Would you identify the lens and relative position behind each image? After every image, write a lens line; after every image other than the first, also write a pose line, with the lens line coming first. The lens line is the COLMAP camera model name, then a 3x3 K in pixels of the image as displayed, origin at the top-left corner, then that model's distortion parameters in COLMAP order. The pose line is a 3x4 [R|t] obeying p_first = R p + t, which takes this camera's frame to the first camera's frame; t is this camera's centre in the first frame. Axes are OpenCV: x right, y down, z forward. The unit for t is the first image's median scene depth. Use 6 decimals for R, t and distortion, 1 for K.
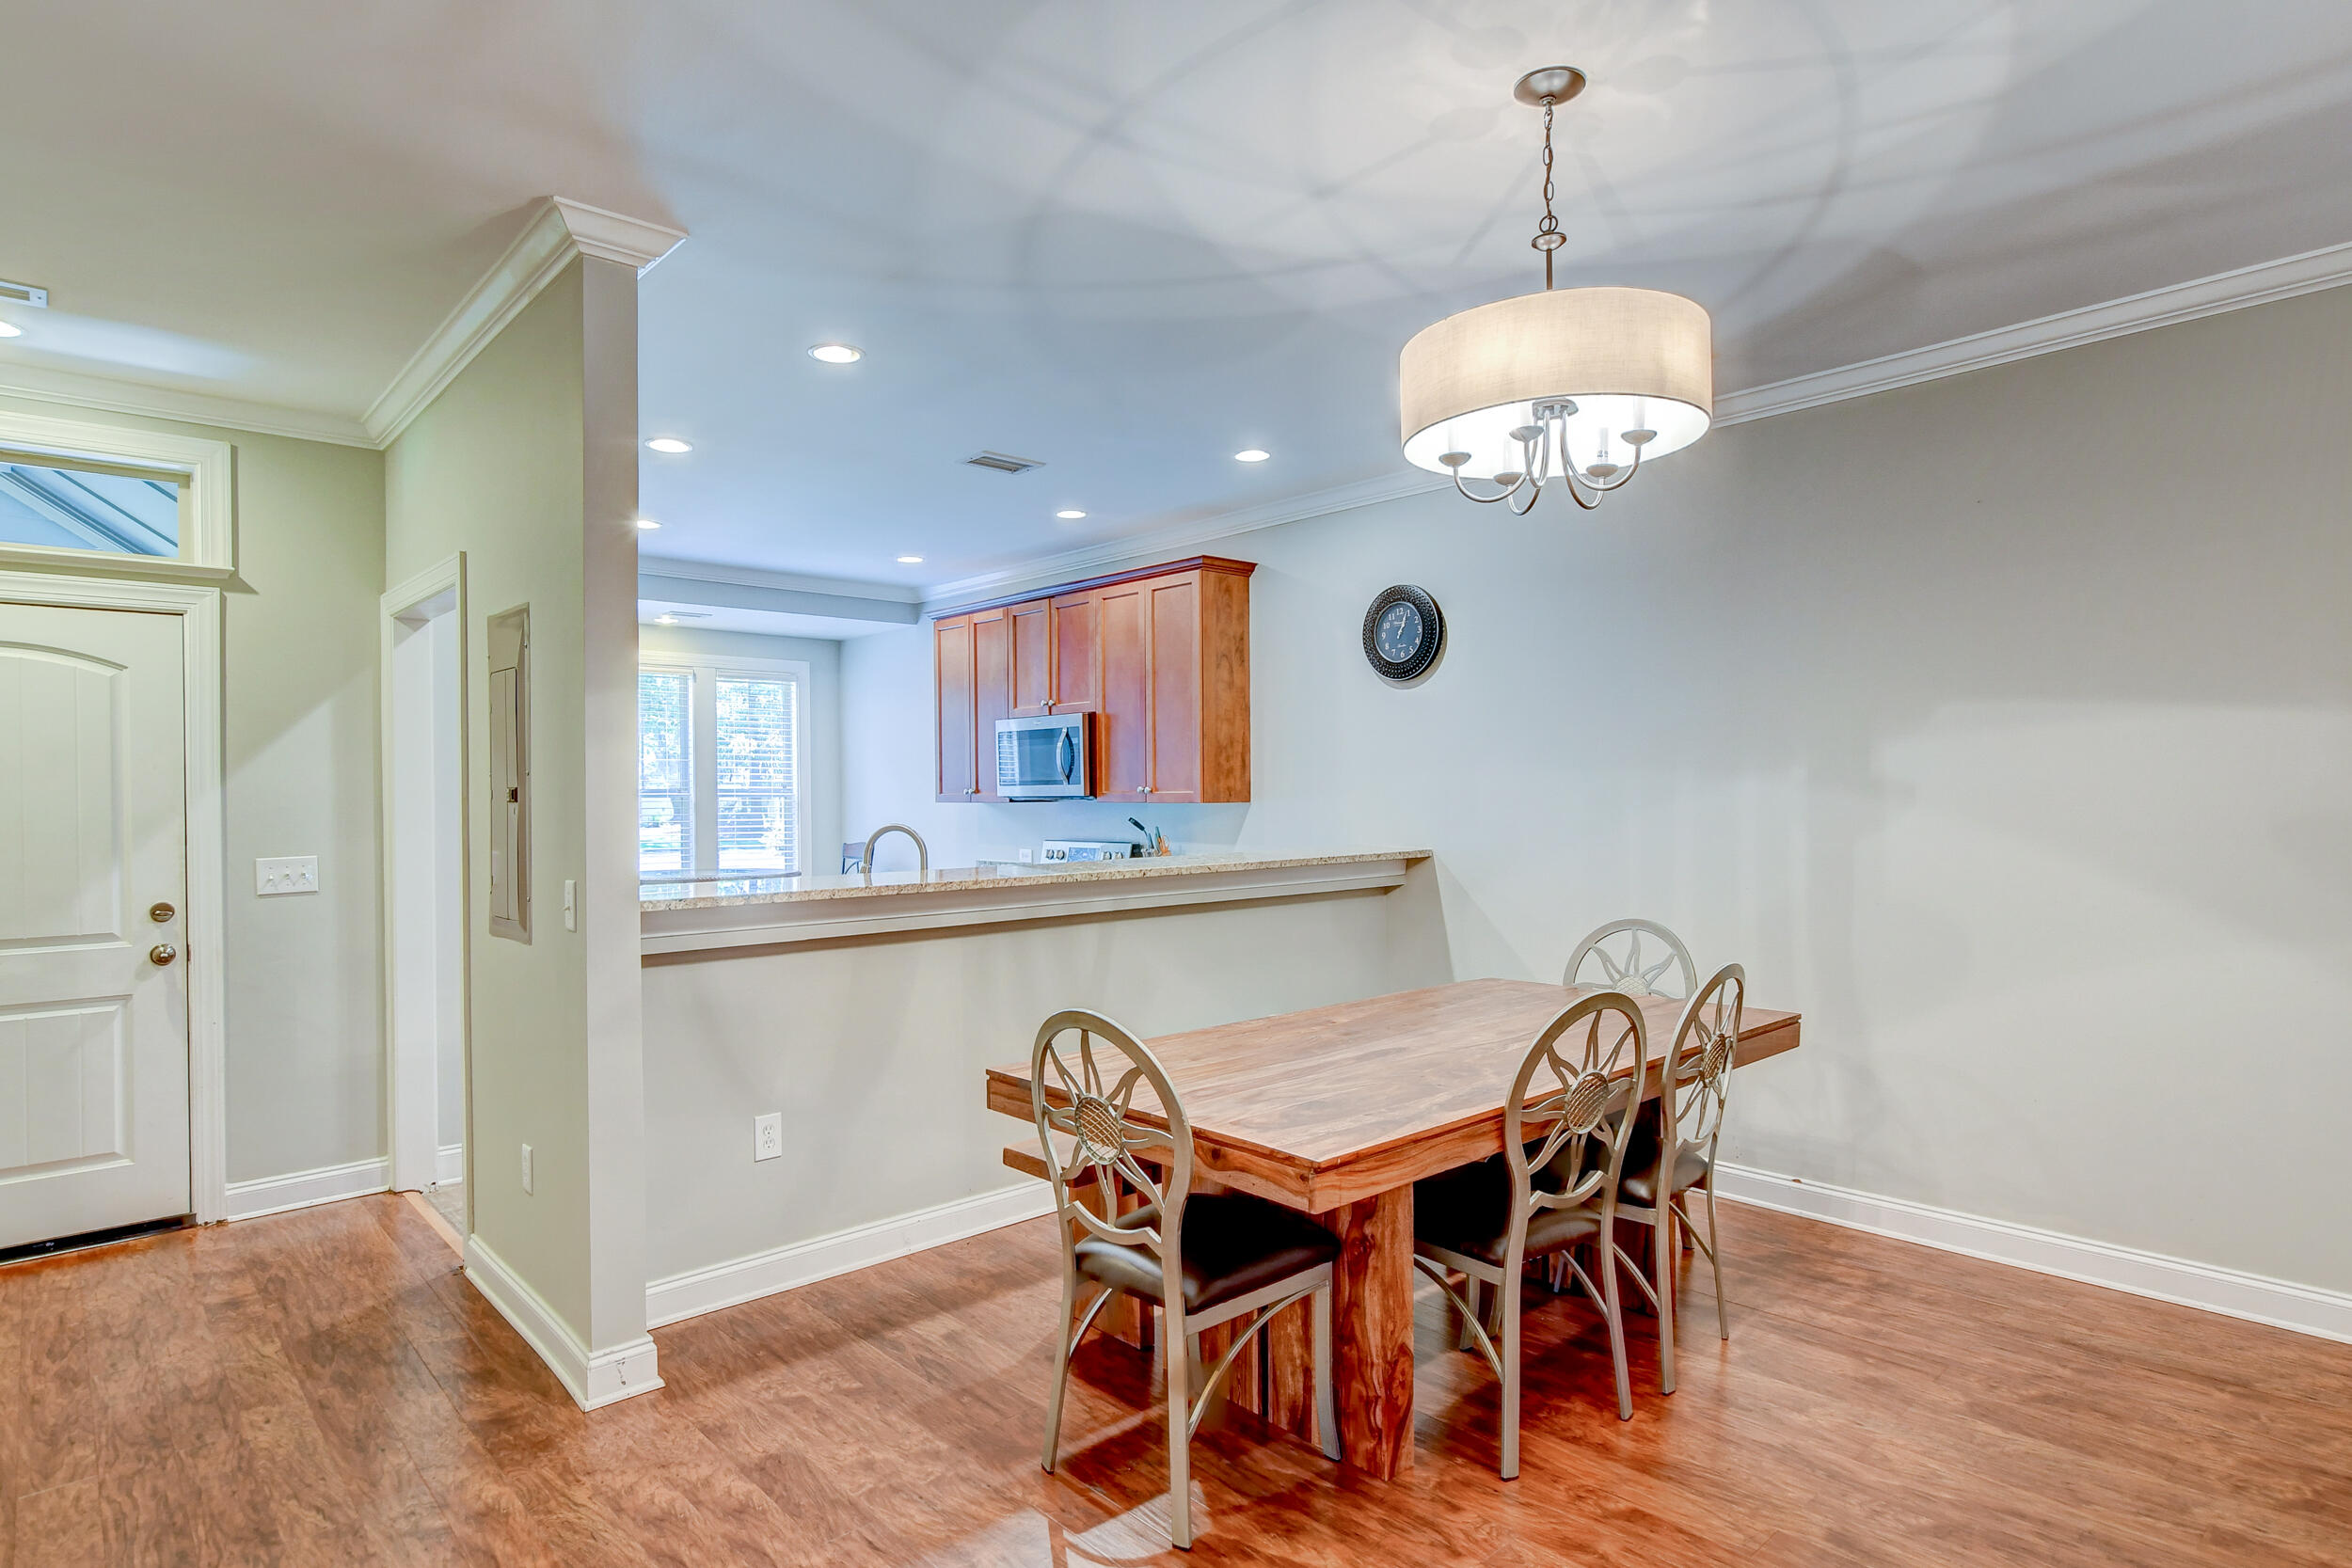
lens RADIAL K [[1269.7, 0, 1173.2], [0, 1269.7, 778.9], [0, 0, 1]] dist [0.010356, 0.001298]
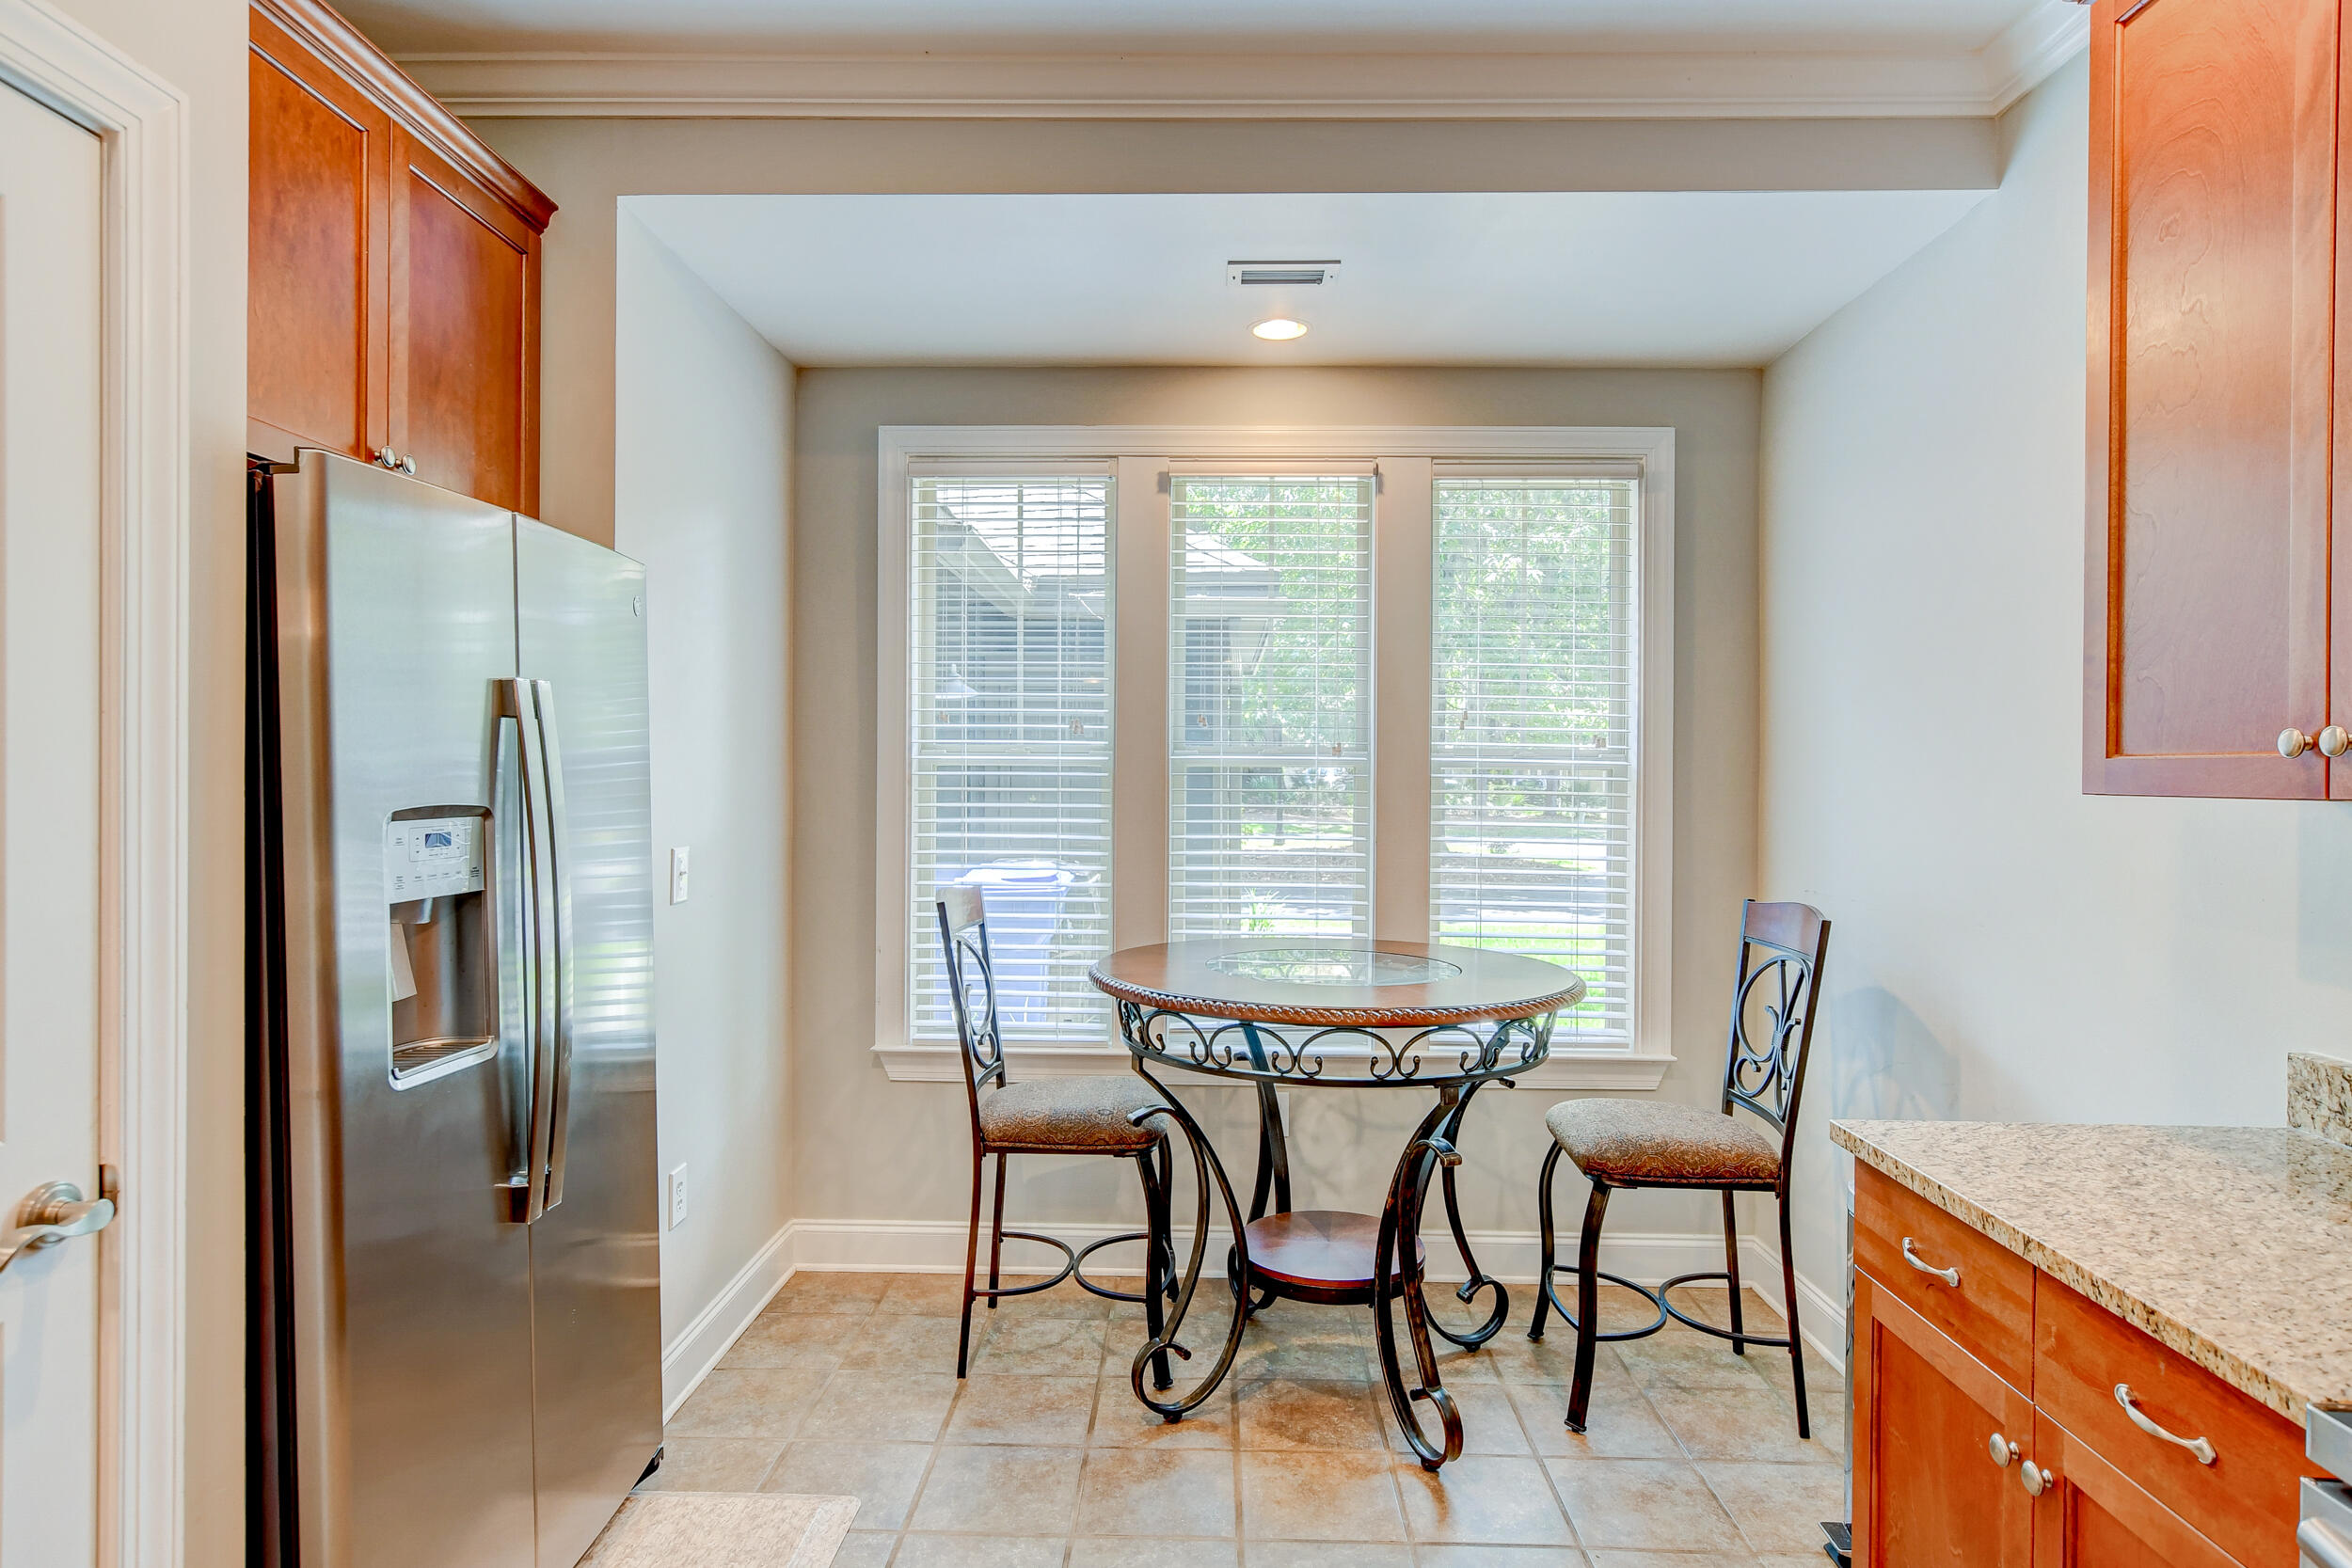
lens RADIAL K [[1276.1, 0, 1178.7], [0, 1276.1, 784.0], [0, 0, 1]] dist [0.001546, 0.001462]
pose [[0.722698, 0.019338, -0.690893, -0.173252], [-0.006507, 0.999755, 0.021177, 0.015094], [0.691133, -0.010809, 0.722646, 0.859393]]
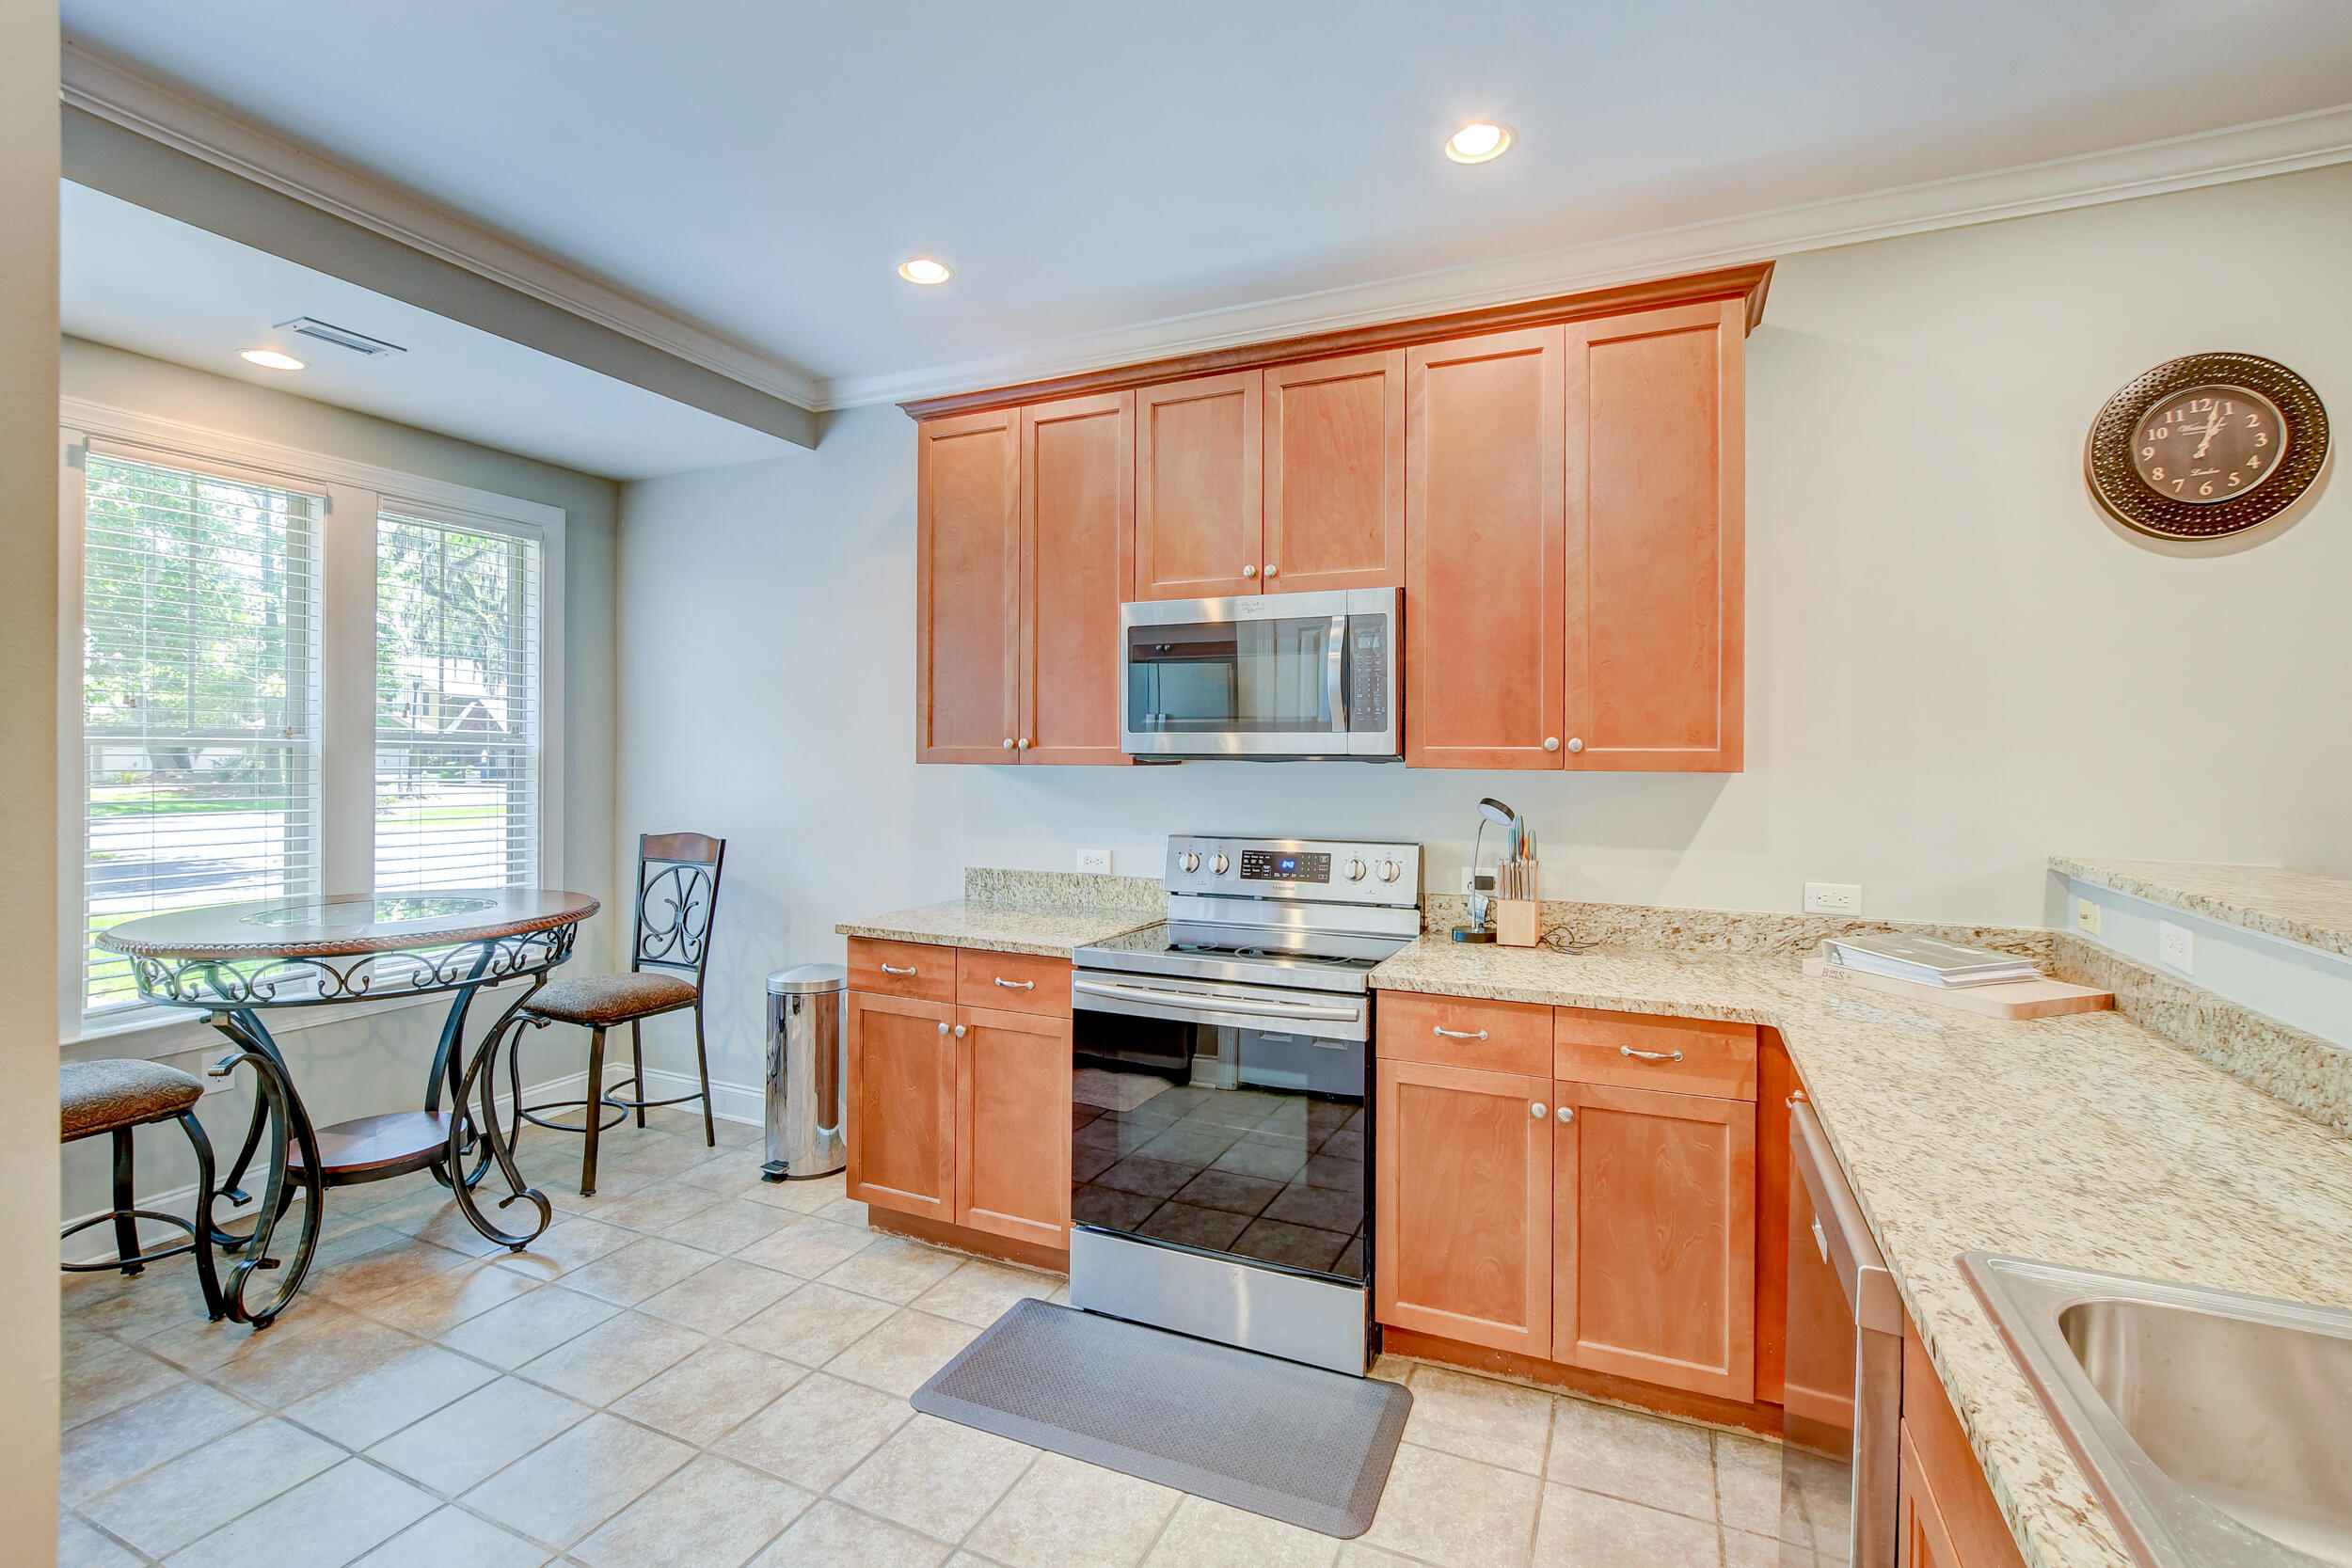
lens RADIAL K [[1034.4, 0, 1195.4], [0, 1034.4, 753.6], [0, 0, 1]] dist [-0.016954, 0.002573]
pose [[0.911916, 0.014578, 0.410117, -0.306490], [-0.017728, 0.999835, 0.003879, 0.012505], [-0.409993, -0.010808, 0.912025, 0.668699]]
